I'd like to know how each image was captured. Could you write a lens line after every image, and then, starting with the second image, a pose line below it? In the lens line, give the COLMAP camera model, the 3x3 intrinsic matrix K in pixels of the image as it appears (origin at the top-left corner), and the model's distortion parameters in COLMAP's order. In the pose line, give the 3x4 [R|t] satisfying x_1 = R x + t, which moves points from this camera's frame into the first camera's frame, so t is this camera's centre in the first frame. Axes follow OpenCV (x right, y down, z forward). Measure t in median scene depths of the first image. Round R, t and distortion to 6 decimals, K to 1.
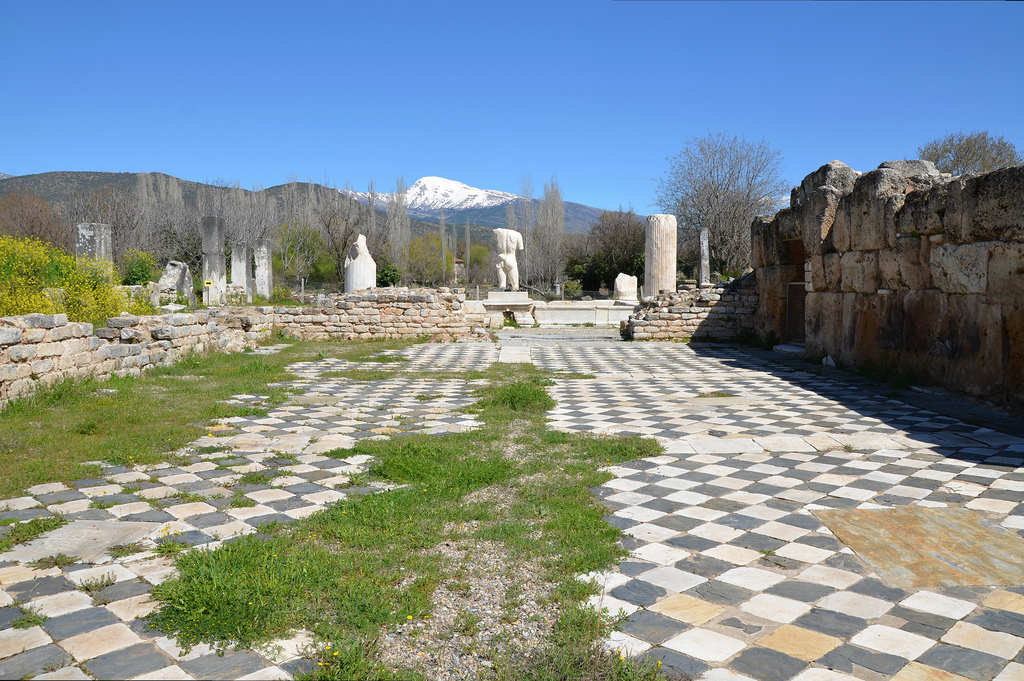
lens RADIAL K [[1856.1, 0, 512.0], [0, 1856.1, 340.5], [0, 0, 1]] dist [-0.663940, 0.029198]
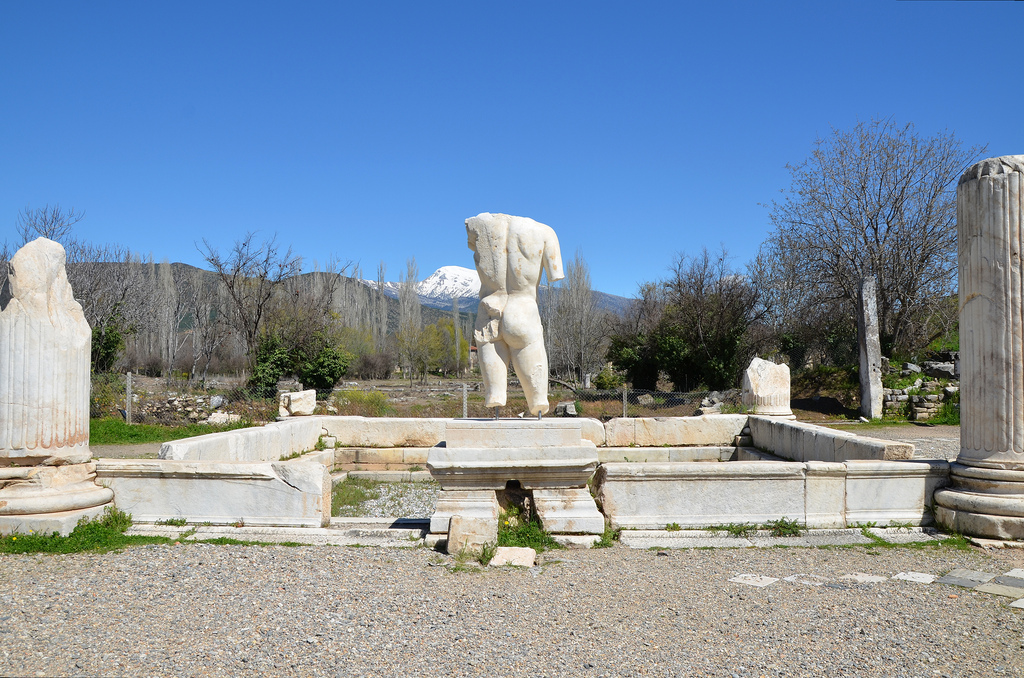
lens RADIAL K [[1856.1, 0, 512.0], [0, 1856.1, 339.0], [0, 0, 1]] dist [-0.663940, 0.029198]
pose [[0.999917, -0.007406, -0.010517, 0.000854], [0.006887, 0.998797, -0.048547, -0.024774], [0.010864, 0.048471, 0.998766, 0.697065]]
